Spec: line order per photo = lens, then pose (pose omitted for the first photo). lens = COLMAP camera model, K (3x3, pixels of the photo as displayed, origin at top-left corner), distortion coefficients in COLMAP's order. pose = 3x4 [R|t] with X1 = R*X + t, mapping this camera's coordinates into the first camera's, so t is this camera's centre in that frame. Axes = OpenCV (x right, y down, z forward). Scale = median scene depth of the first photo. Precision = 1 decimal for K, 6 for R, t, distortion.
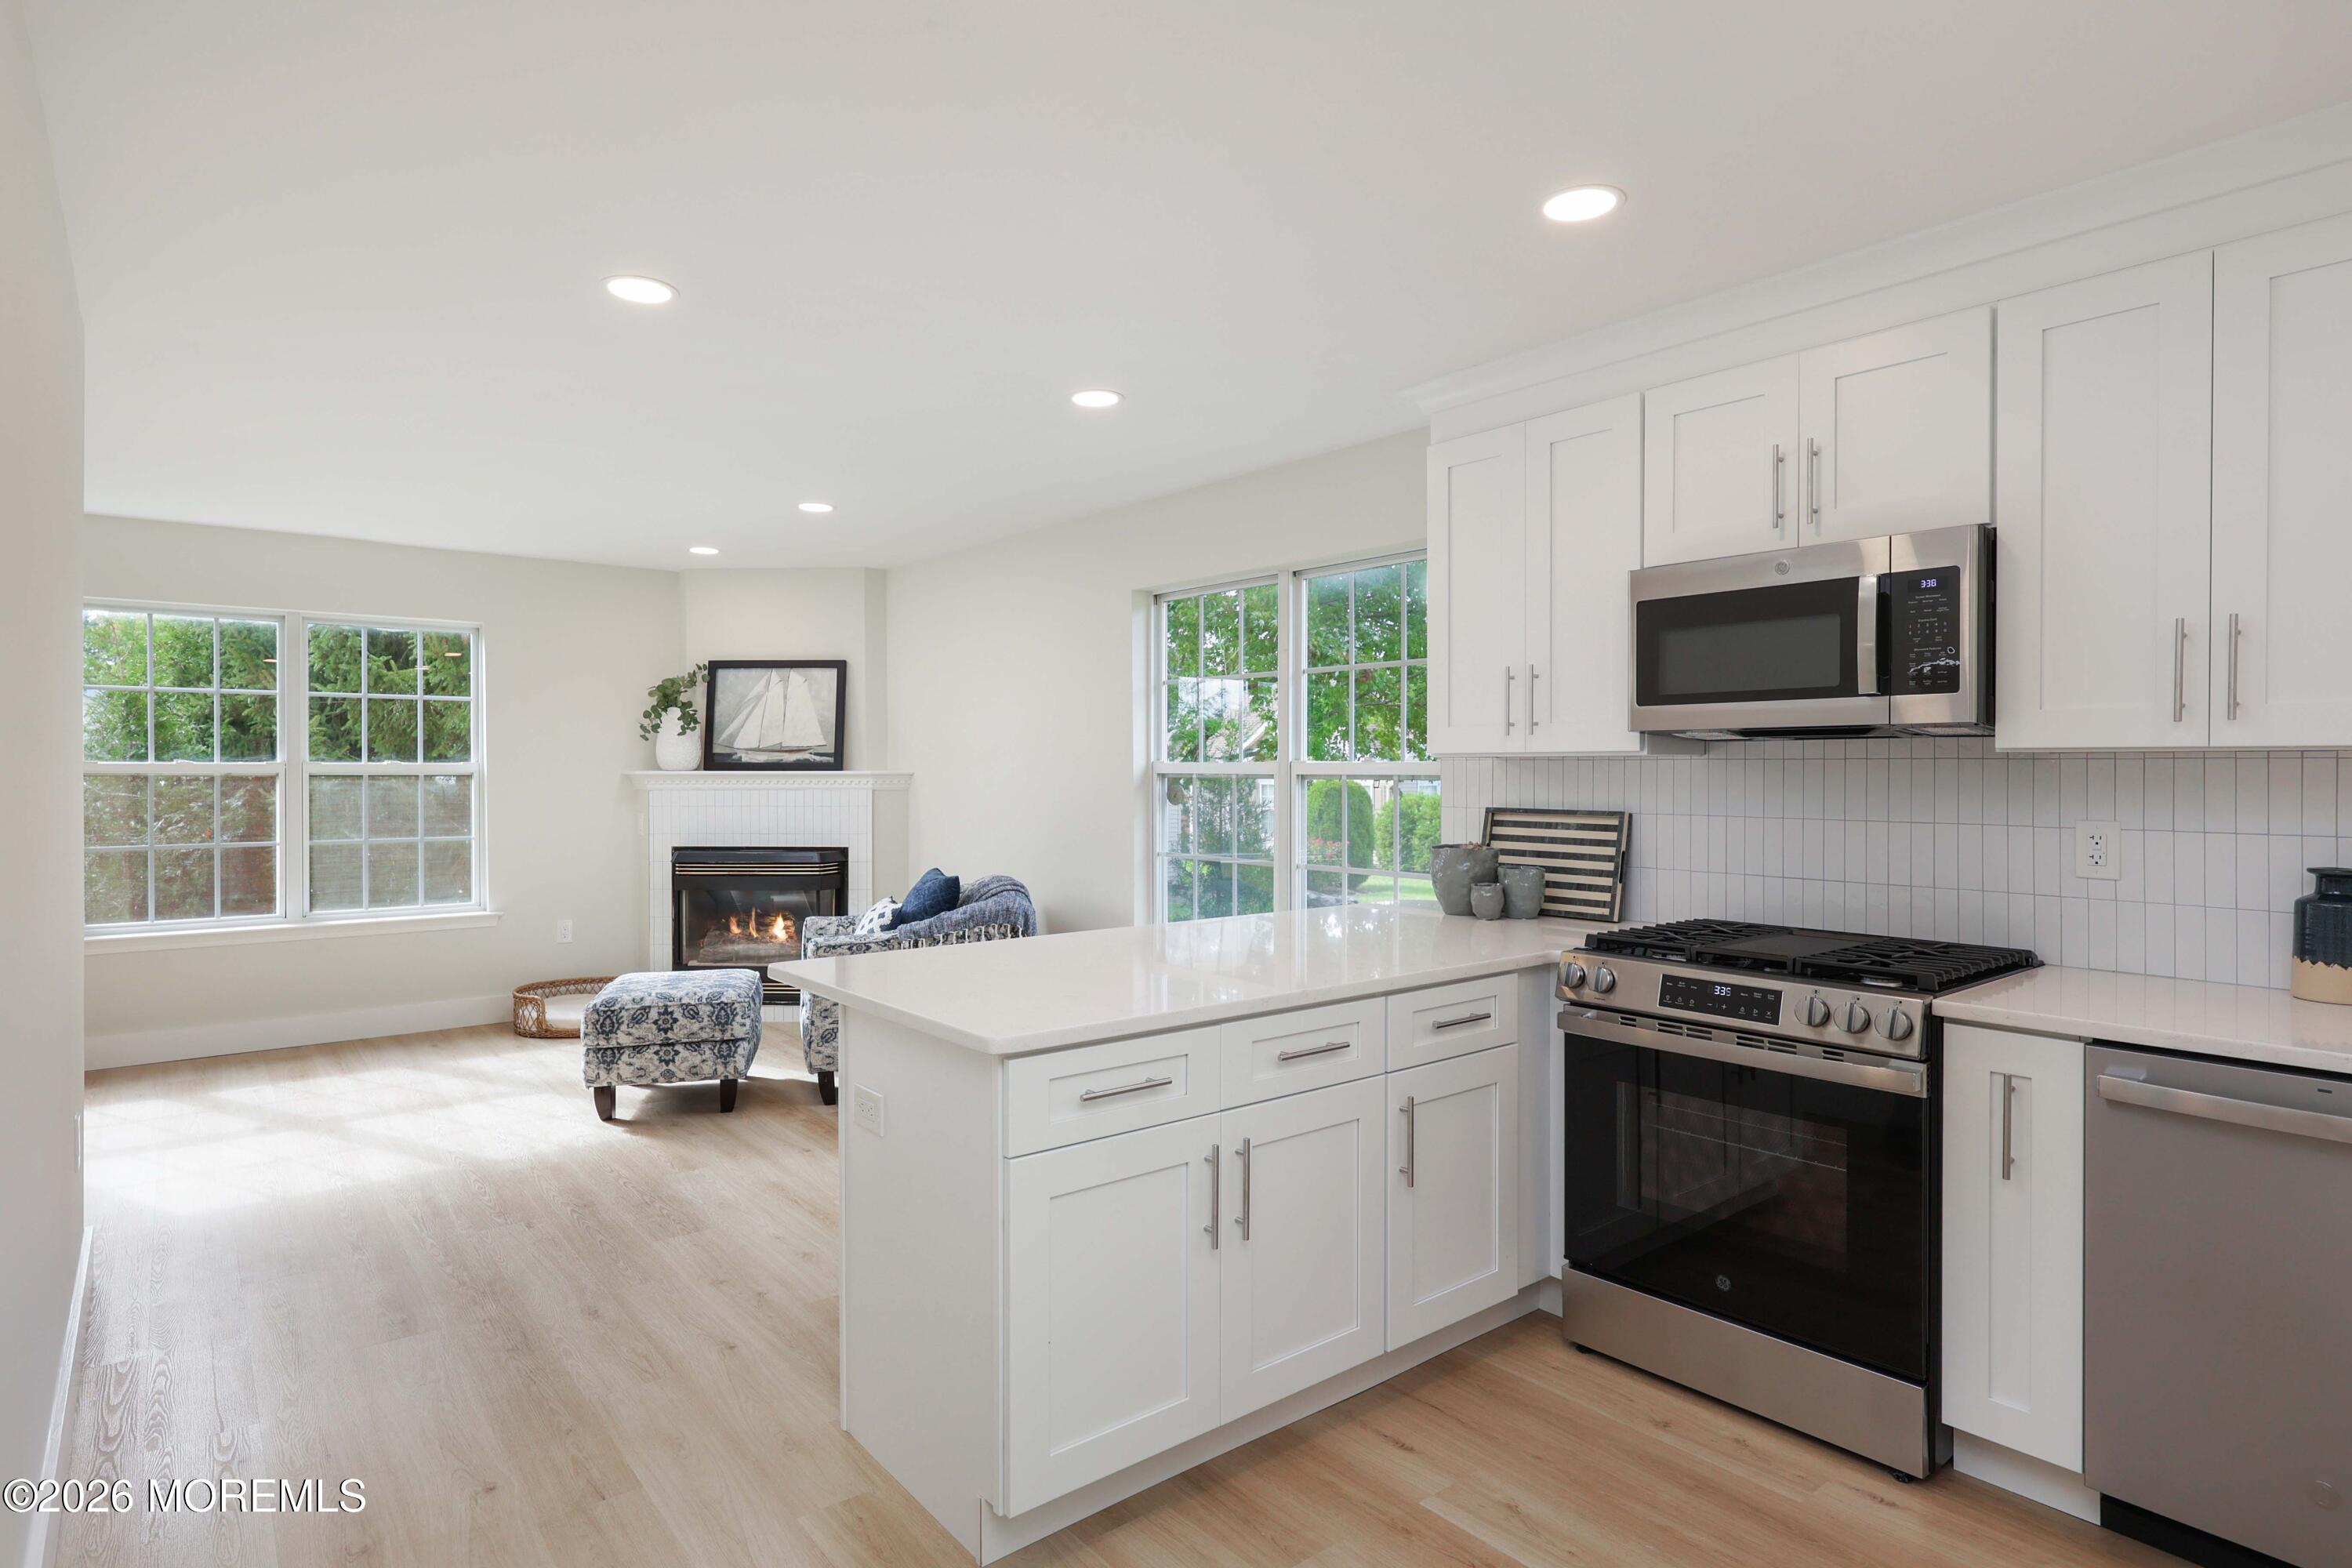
lens RADIAL K [[1236.5, 0, 1179.2], [0, 1236.5, 789.7], [0, 0, 1]] dist [0.013678, -0.002151]
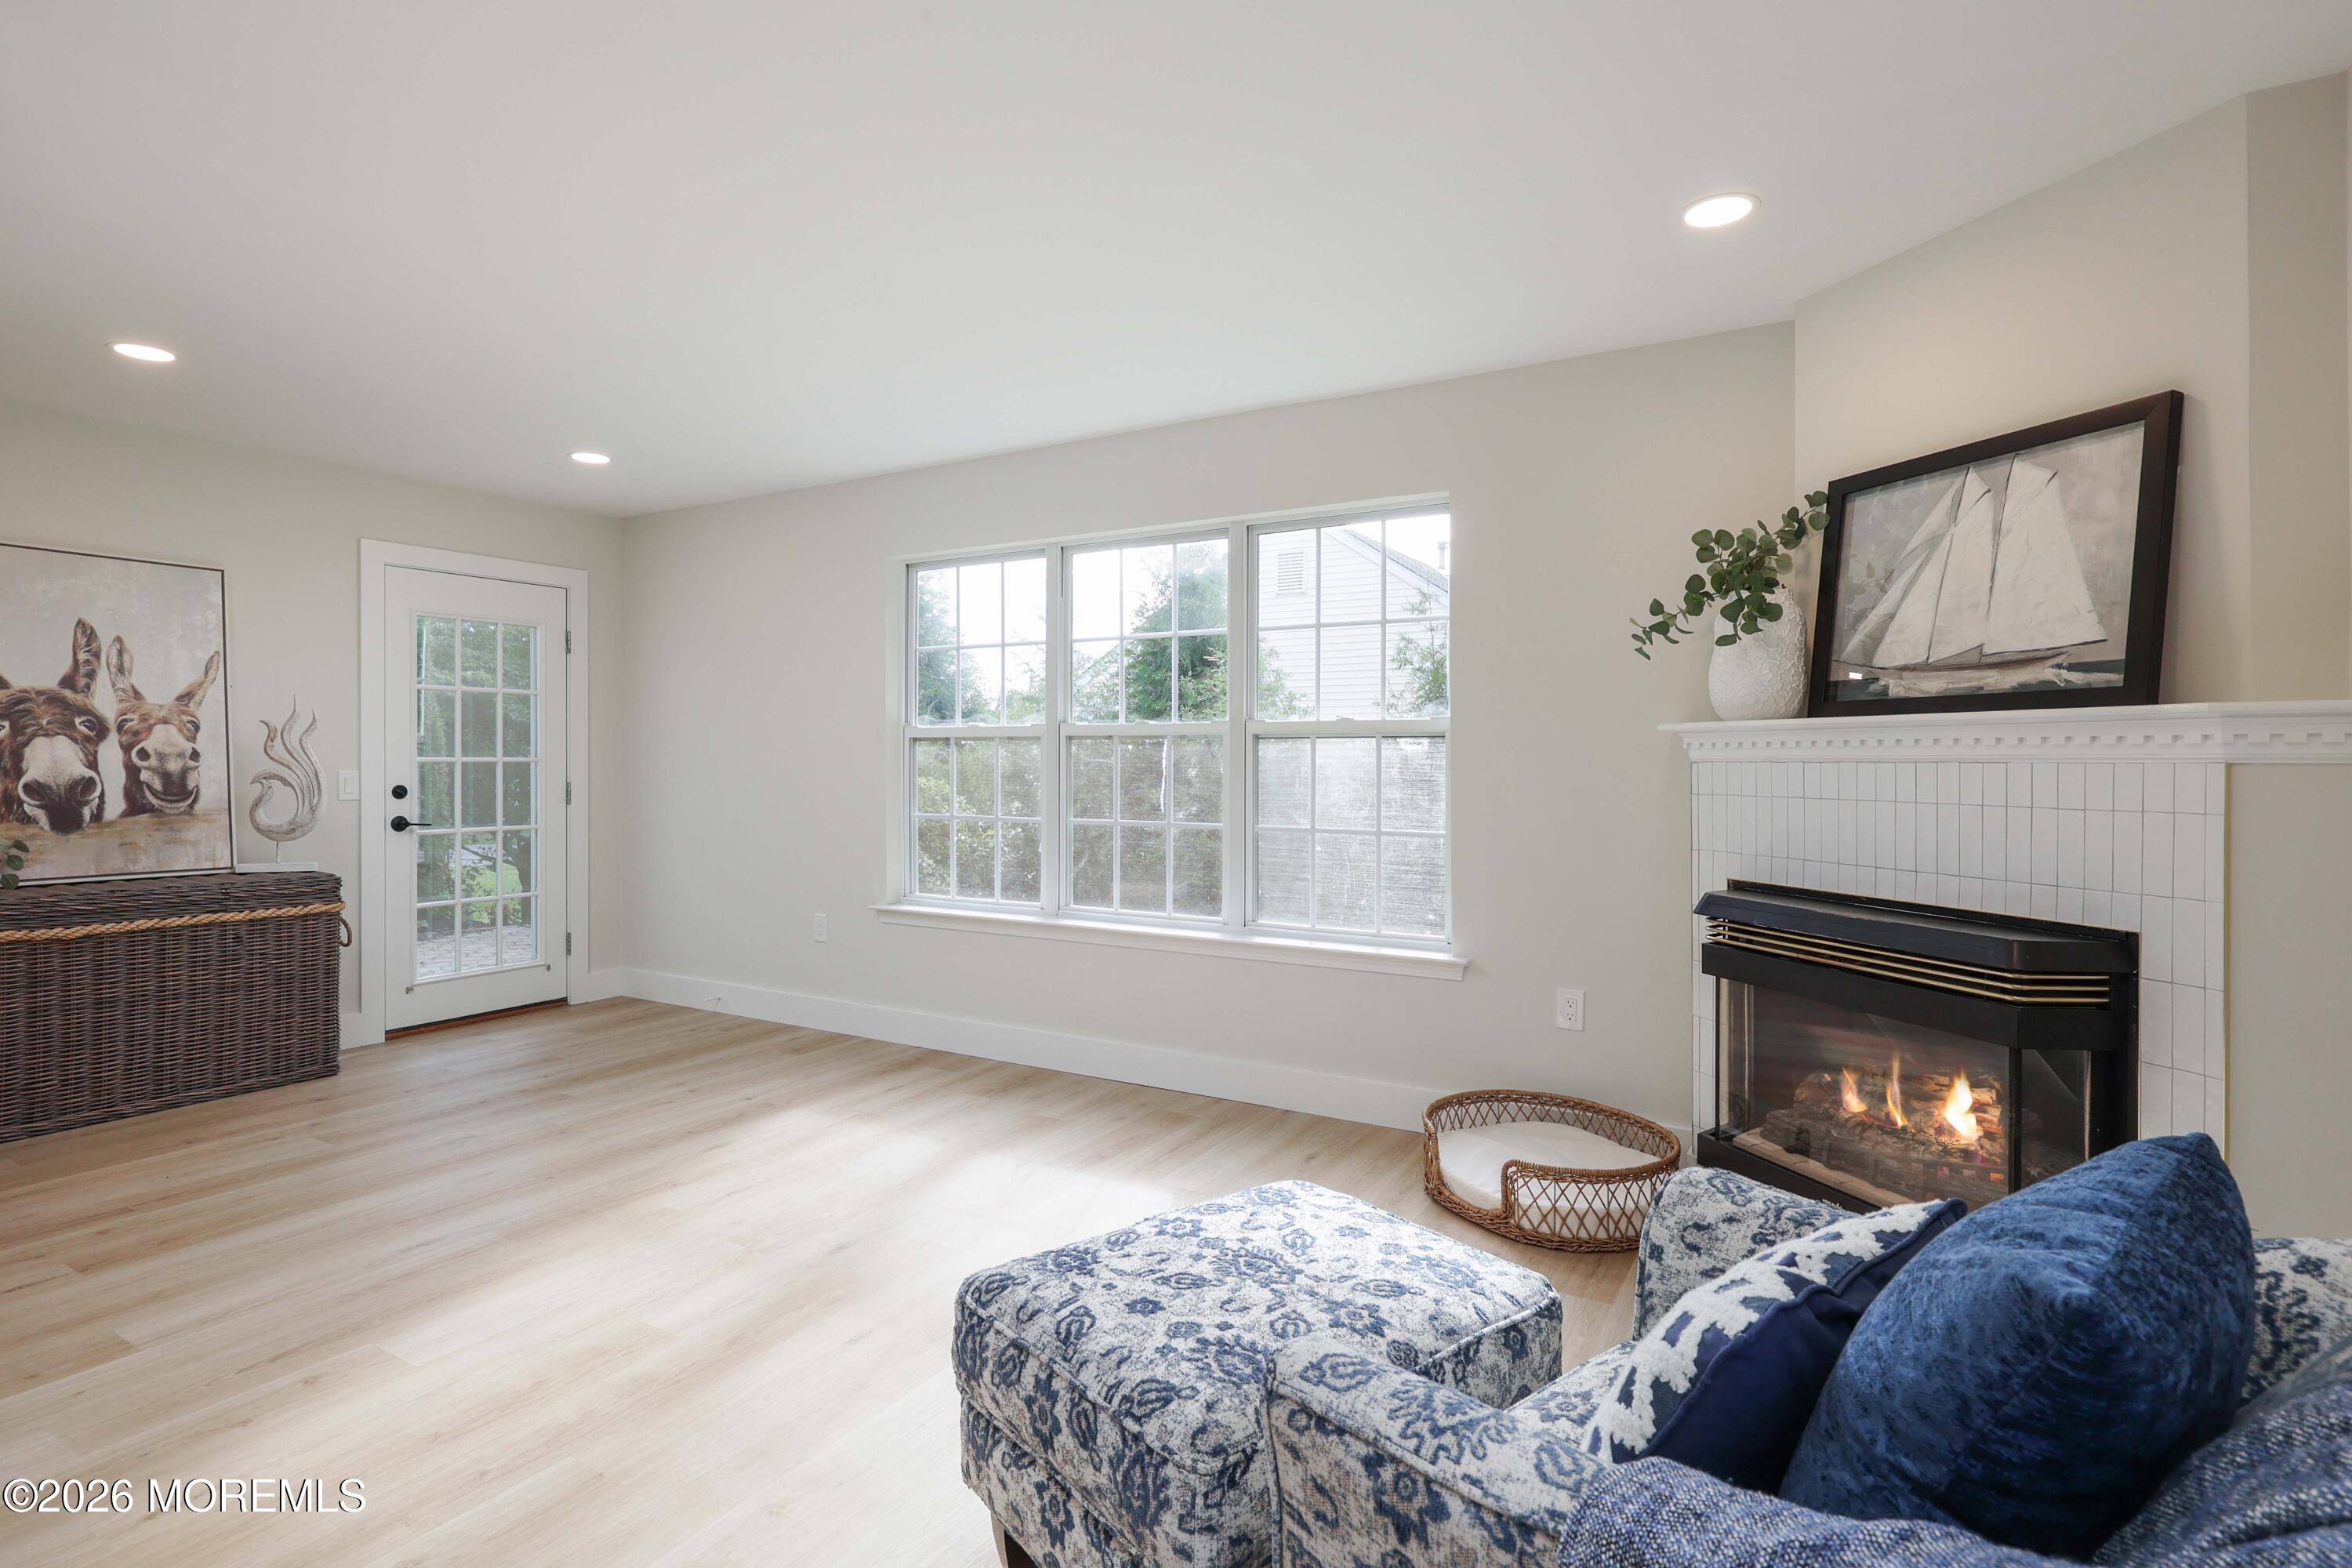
lens RADIAL K [[1154.2, 0, 1164.3], [0, 1154.2, 769.5], [0, 0, 1]] dist [-0.001643, -0.000382]
pose [[0.377168, 0.009379, -0.926097, -0.183070], [-0.016744, 0.999854, 0.003307, 0.013854], [0.925993, 0.014259, 0.377271, 1.508723]]
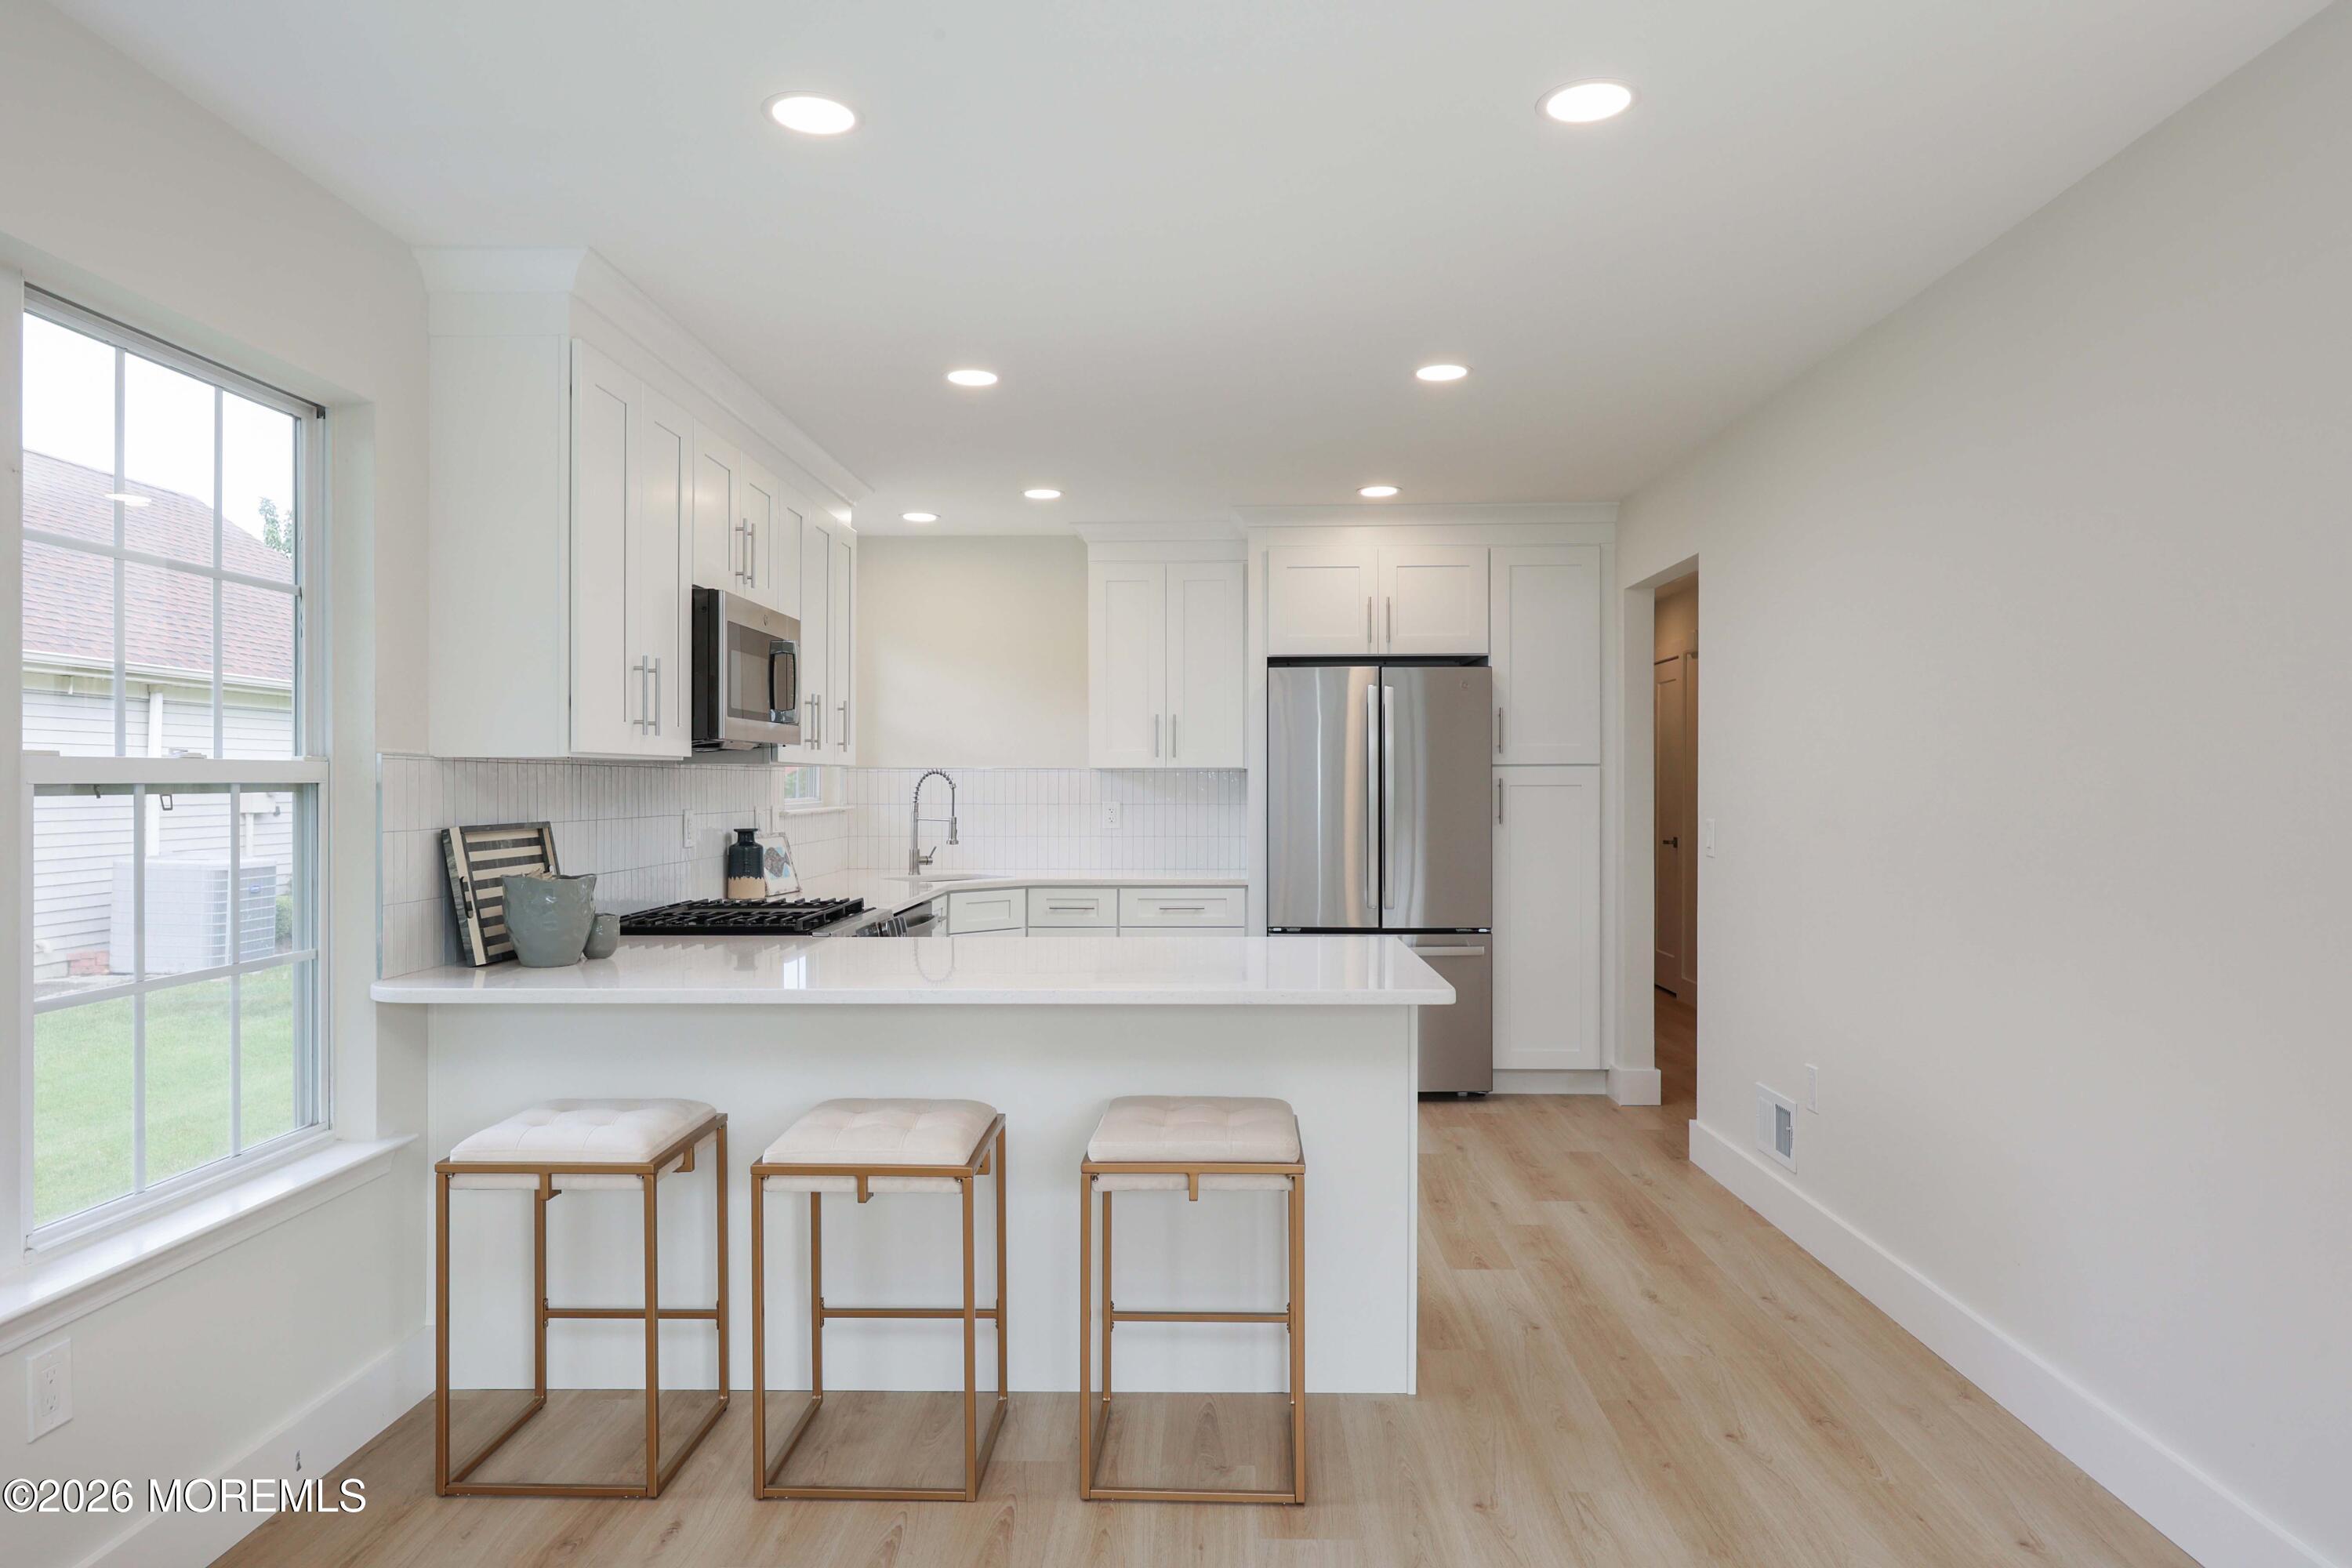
lens RADIAL K [[1465.7, 0, 1165.5], [0, 1465.7, 778.5], [0, 0, 1]] dist [0.001992, 0.000246]
pose [[-0.749887, 0.003667, 0.661555, -0.838427], [0.014934, 0.999824, 0.011386, -0.023465], [-0.661397, 0.018418, -0.749810, 1.844126]]
